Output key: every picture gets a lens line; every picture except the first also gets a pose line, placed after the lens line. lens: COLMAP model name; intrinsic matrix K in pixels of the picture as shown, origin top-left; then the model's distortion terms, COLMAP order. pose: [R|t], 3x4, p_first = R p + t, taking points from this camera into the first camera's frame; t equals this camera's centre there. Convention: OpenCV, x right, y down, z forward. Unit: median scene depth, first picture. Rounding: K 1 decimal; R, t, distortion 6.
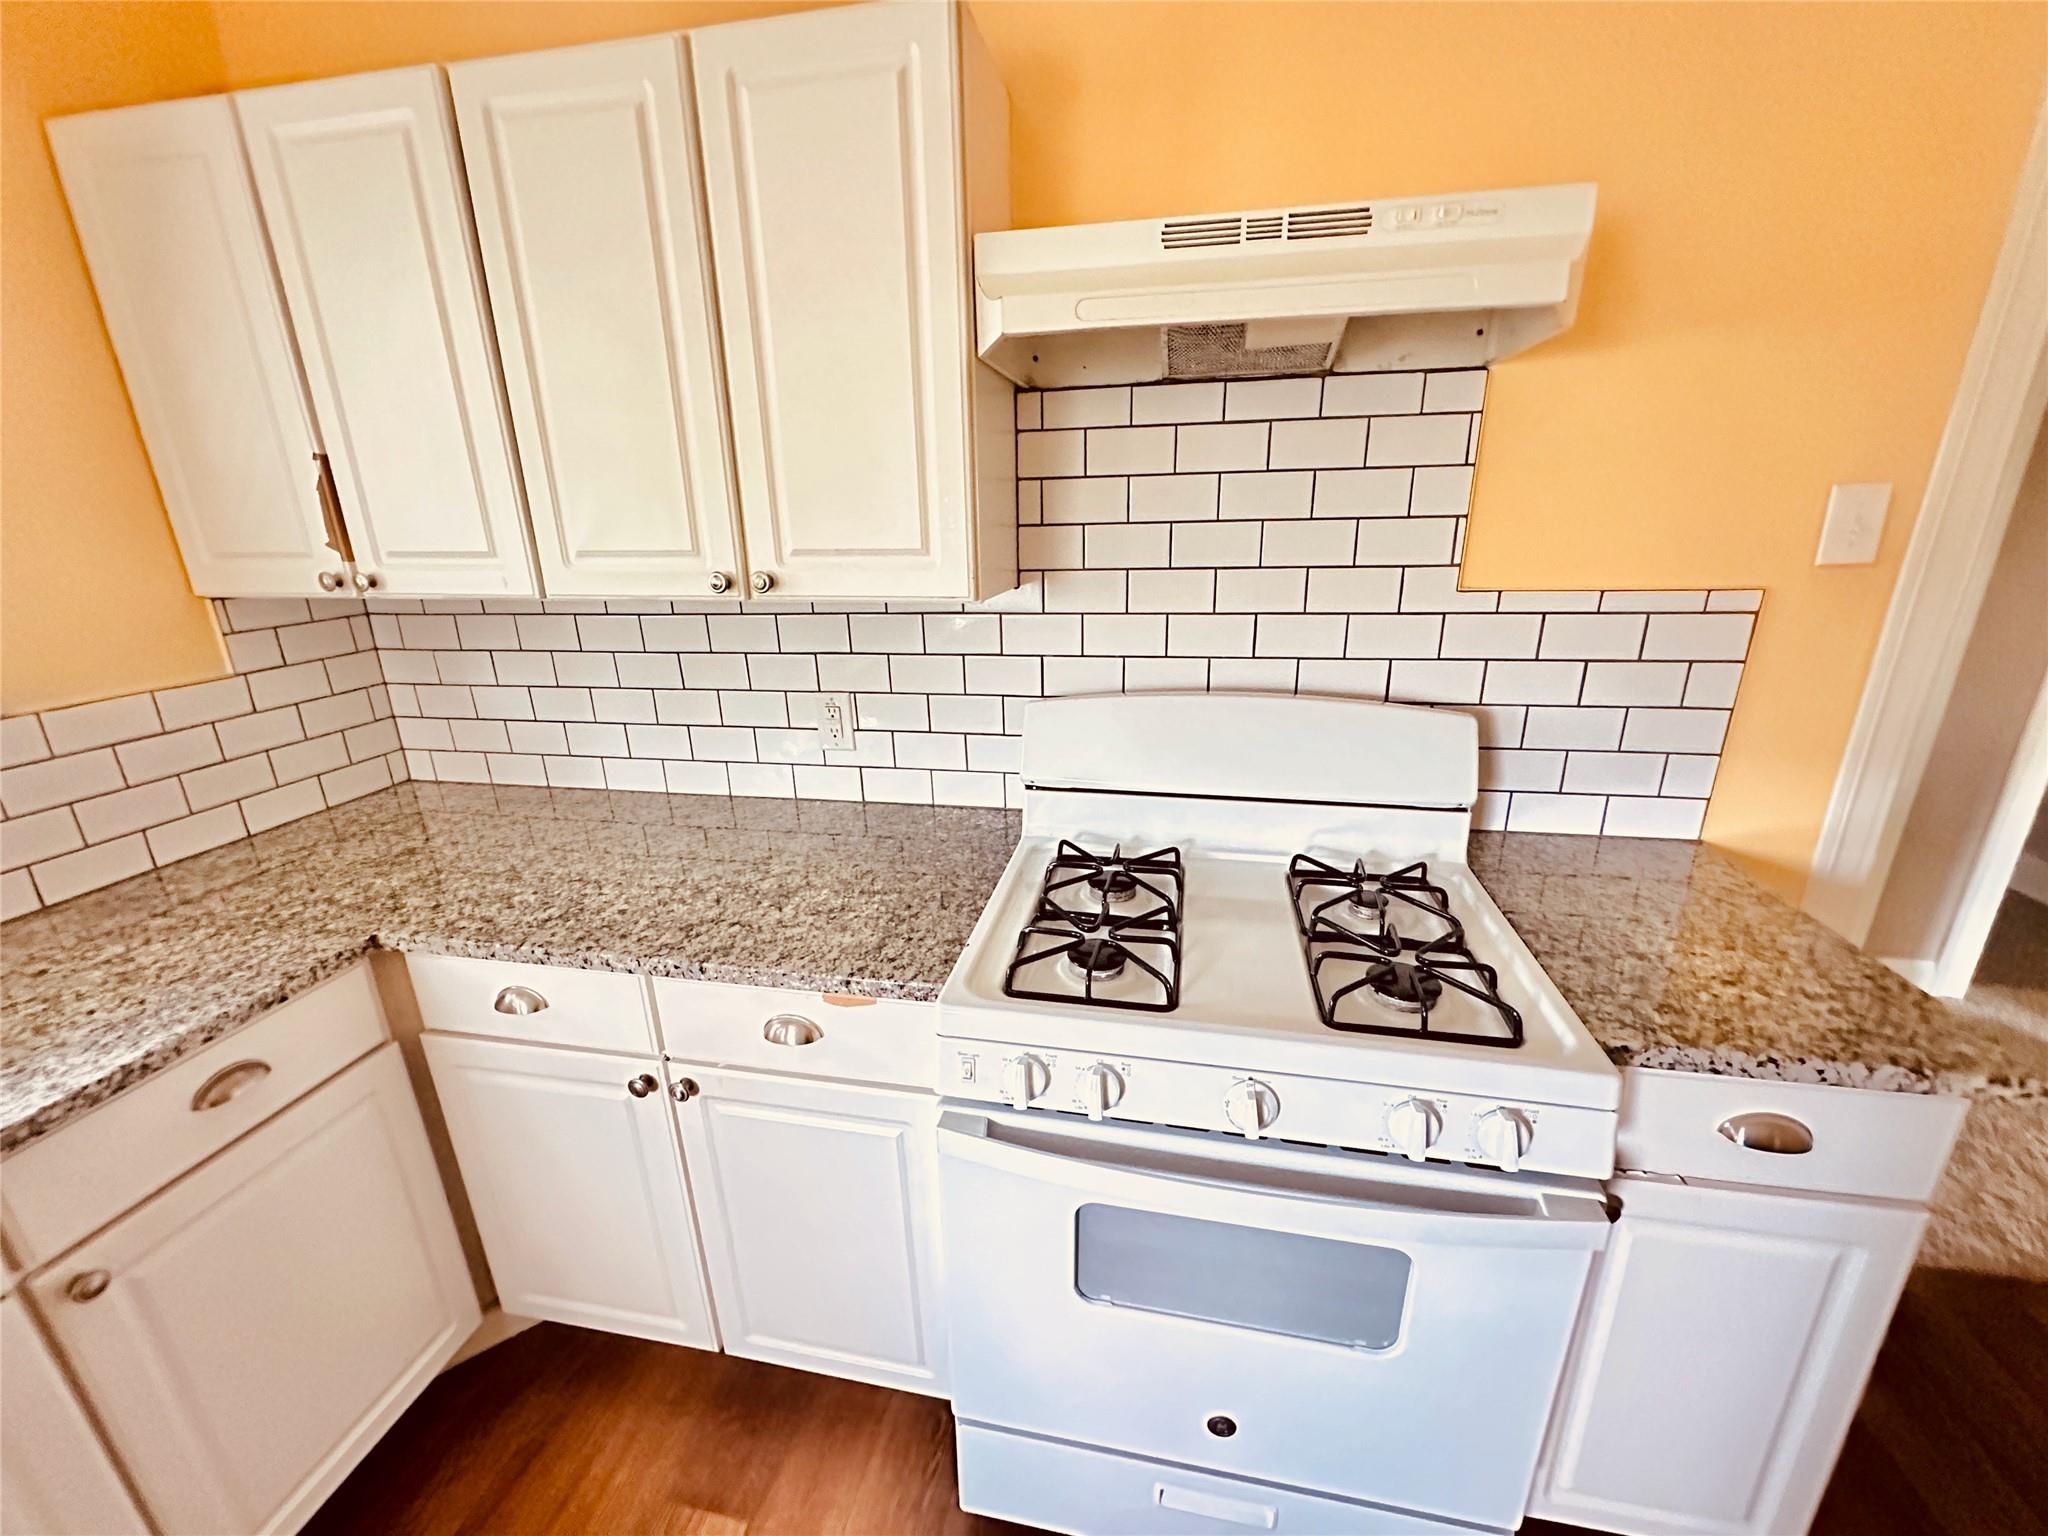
lens RADIAL K [[816.2, 0, 1023.3], [0, 816.2, 765.3], [0, 0, 1]] dist [-0.002528, 0.000158]
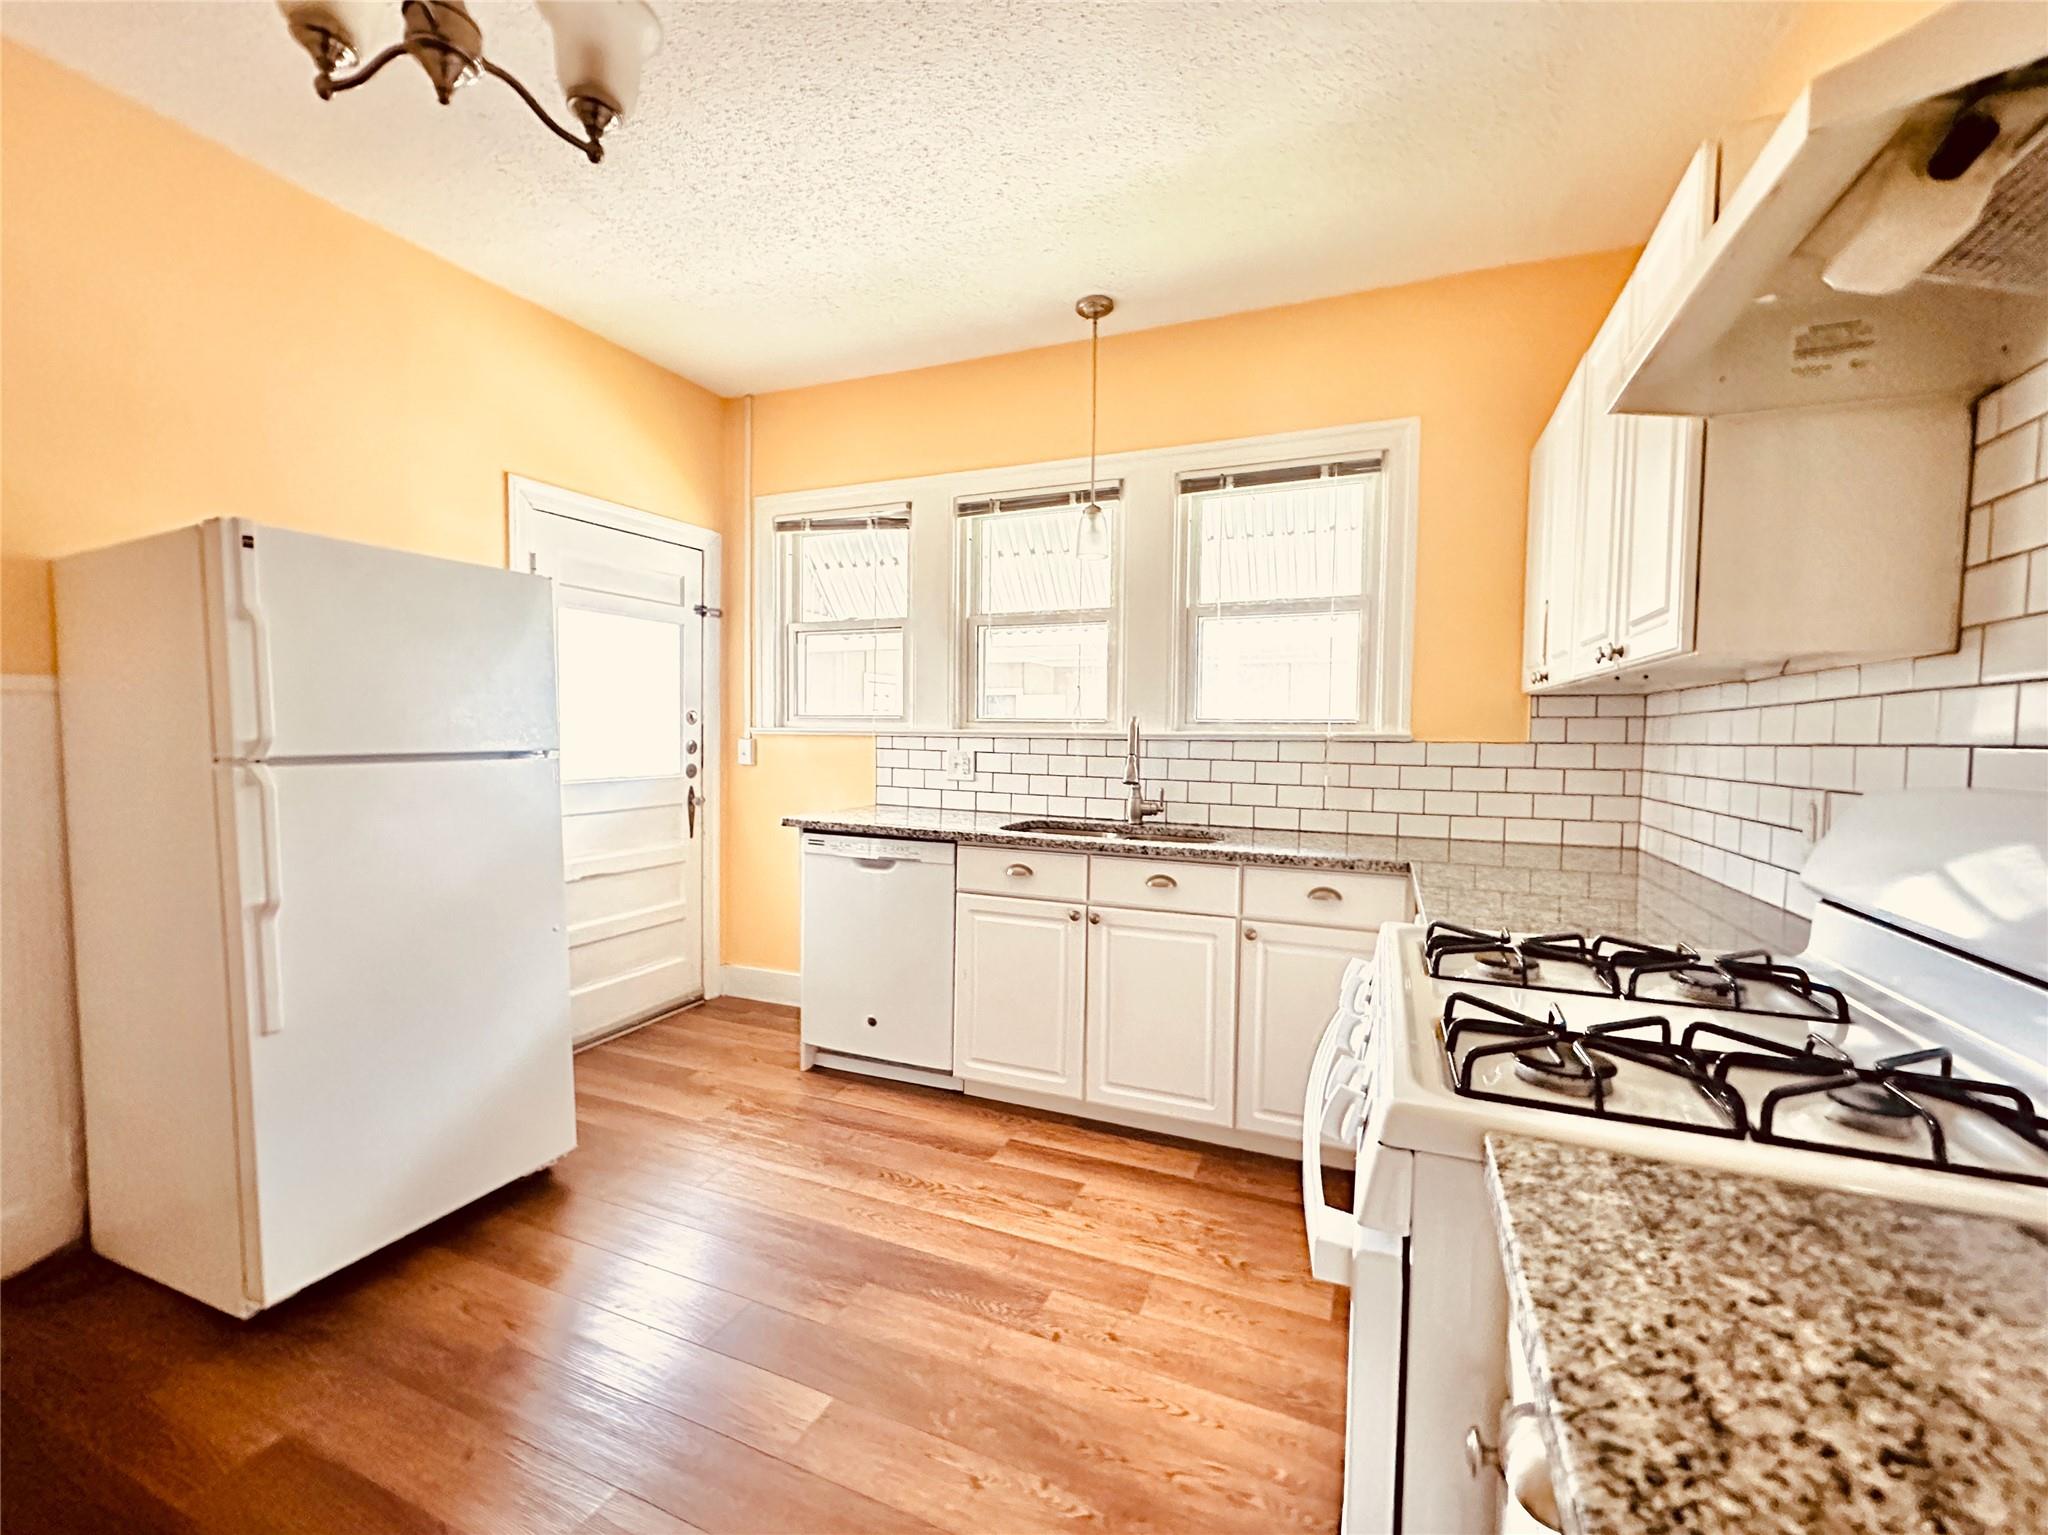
lens RADIAL K [[840.9, 0, 1024.0], [0, 840.9, 767.5], [0, 0, 1]] dist [-0.013345, 0.011795]
pose [[-0.195778, 0.061443, -0.978722, 1.038131], [-0.305620, 0.944507, 0.120429, 0.049040], [0.931809, 0.322694, -0.166135, 0.443375]]
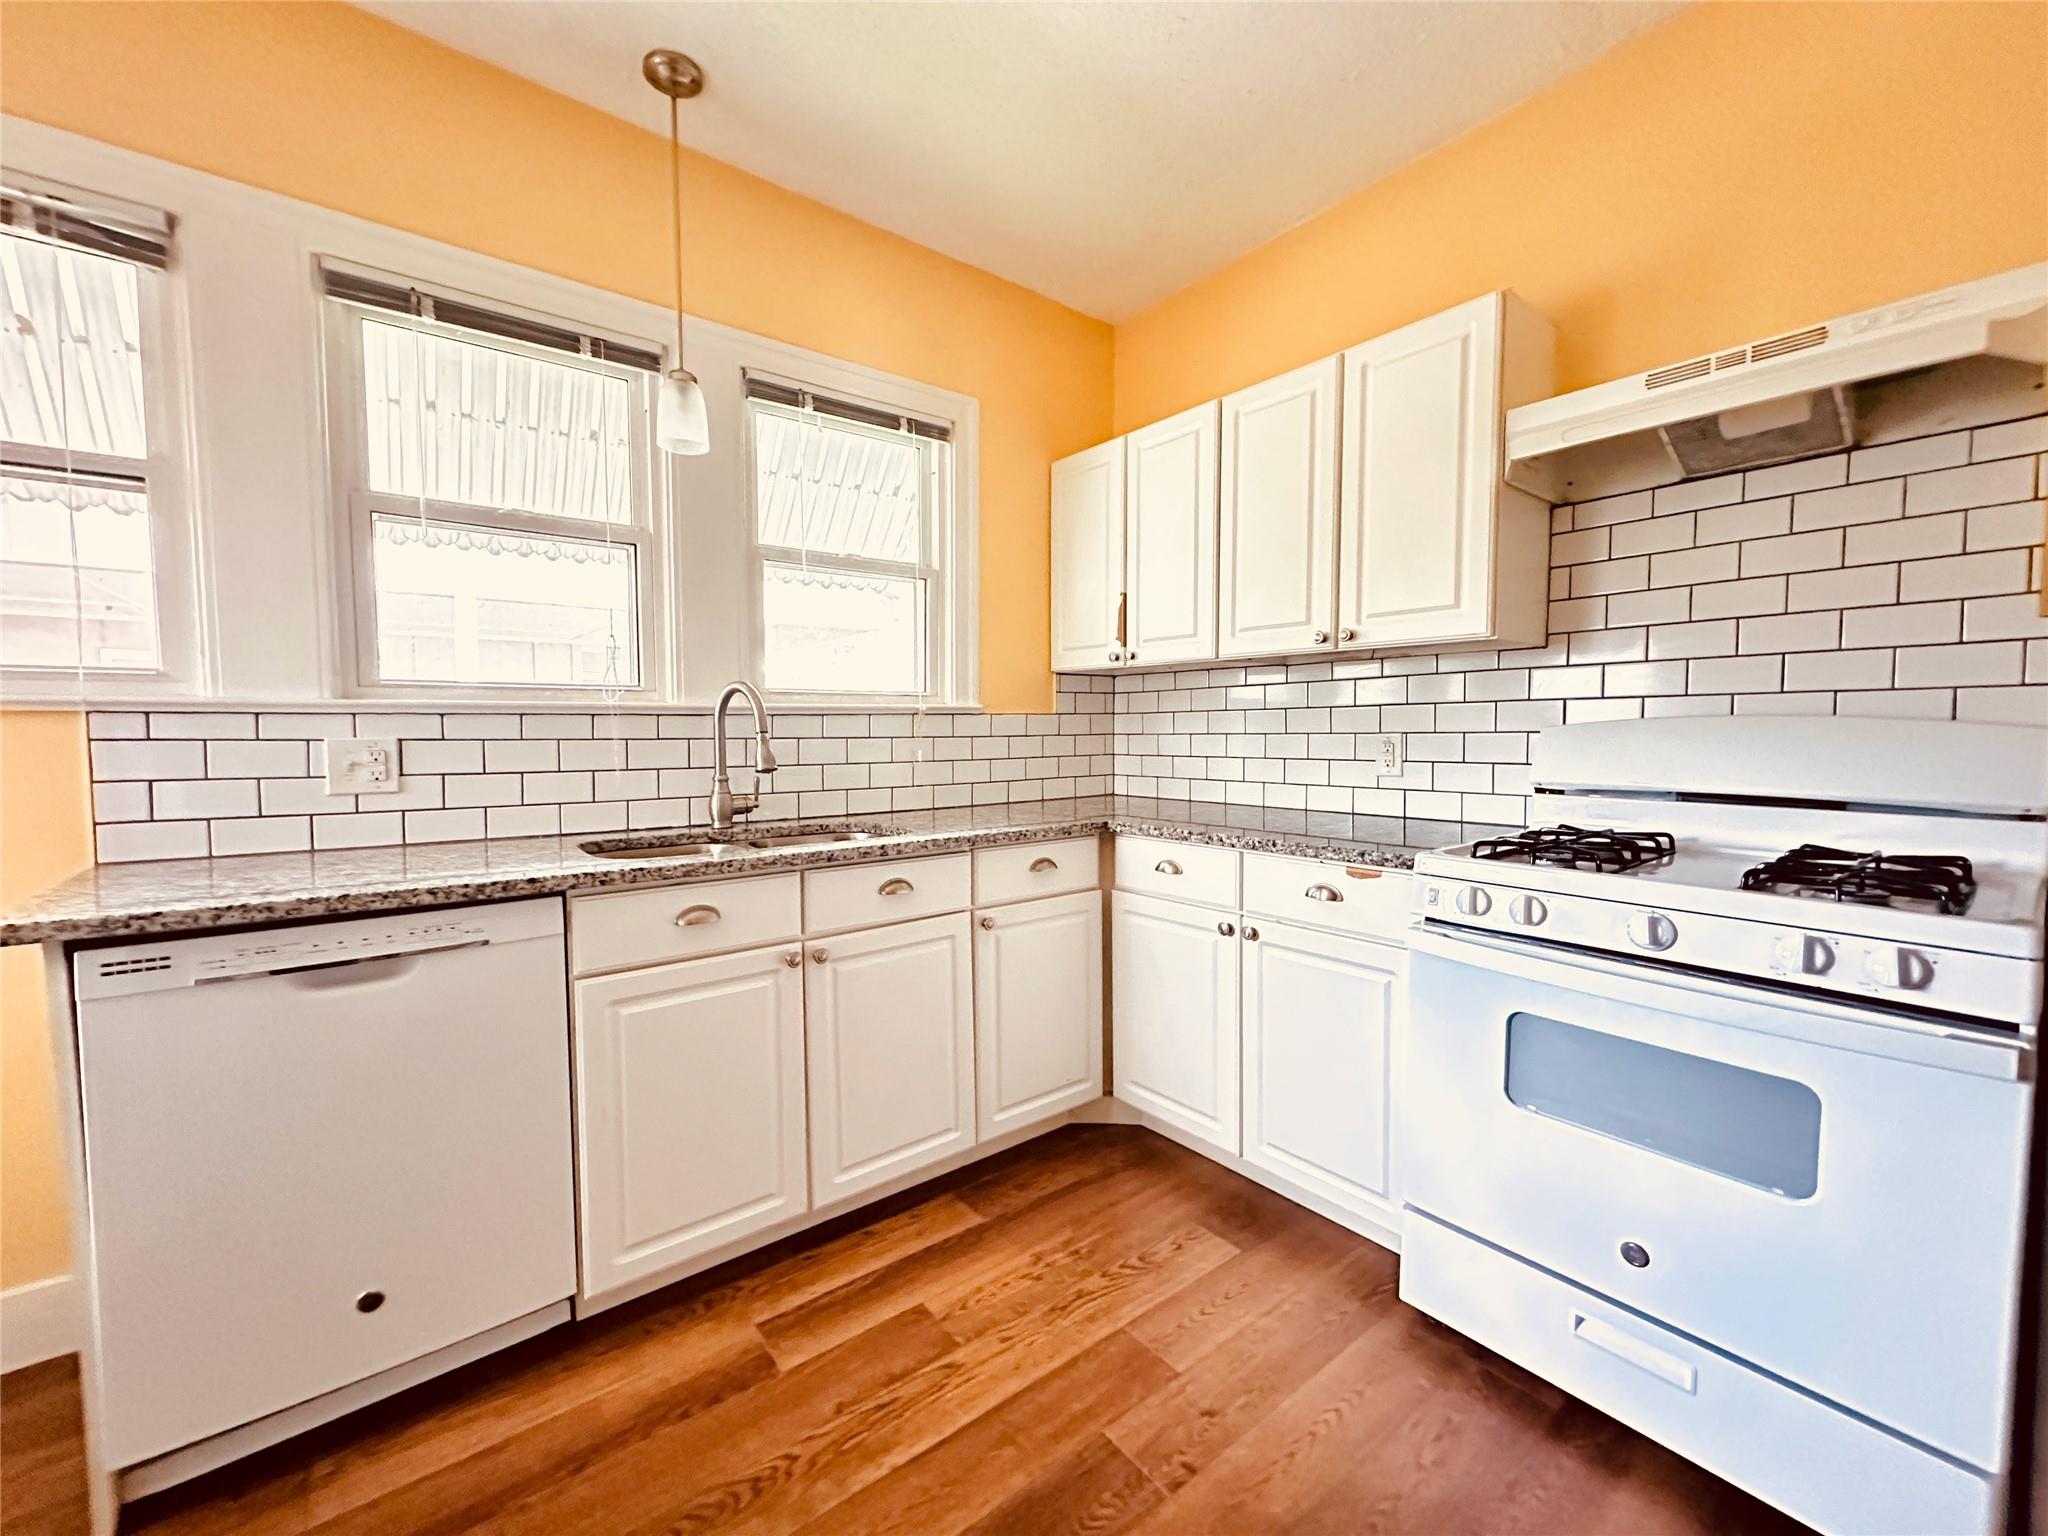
lens RADIAL K [[814.7, 0, 1021.3], [0, 814.7, 770.1], [0, 0, 1]] dist [-0.001359, 0.000045]
pose [[0.759870, 0.051951, -0.647996, 0.244255], [-0.207671, 0.963969, -0.166241, 0.422935], [0.616012, 0.260891, 0.743280, -0.511354]]
